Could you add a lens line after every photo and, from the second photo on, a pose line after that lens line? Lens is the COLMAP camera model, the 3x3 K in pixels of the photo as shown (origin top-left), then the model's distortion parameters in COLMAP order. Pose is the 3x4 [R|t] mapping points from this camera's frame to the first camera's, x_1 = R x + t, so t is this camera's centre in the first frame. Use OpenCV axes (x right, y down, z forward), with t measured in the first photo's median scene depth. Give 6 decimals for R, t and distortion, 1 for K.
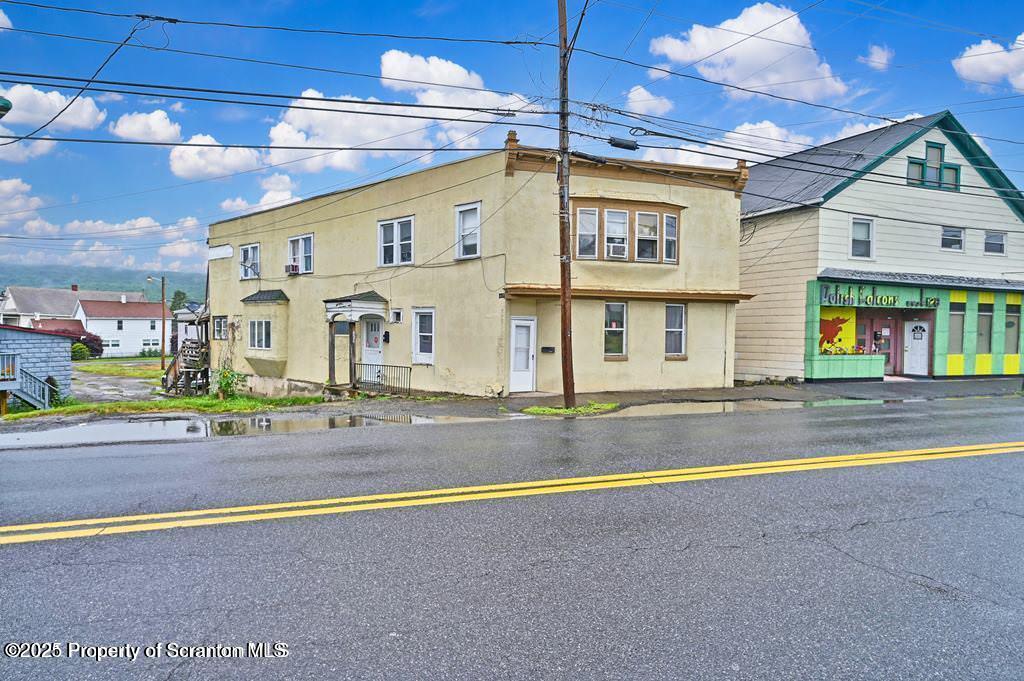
lens RADIAL K [[500.7, 0, 514.4], [0, 500.7, 337.0], [0, 0, 1]] dist [0.001412, 0.000450]
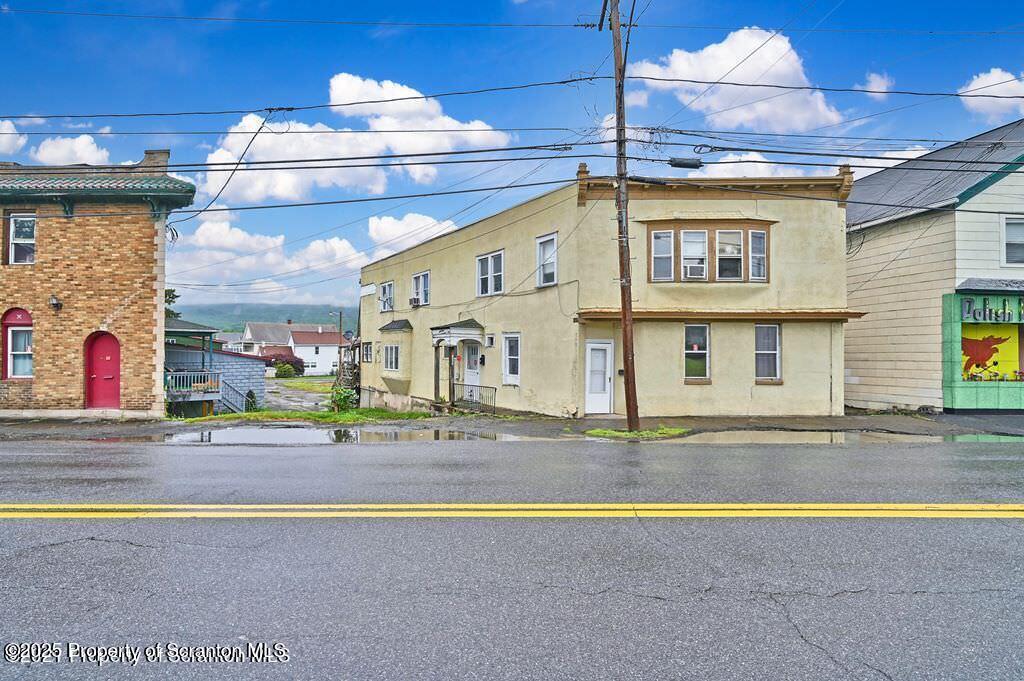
lens RADIAL K [[466.7, 0, 512.0], [0, 466.7, 340.5], [0, 0, 1]] dist [0.000054, 0.000251]
pose [[0.961412, -0.011593, -0.274870, 0.101564], [0.000249, 0.999148, -0.041270, -0.000115], [0.275114, 0.039610, 0.960595, 0.029382]]
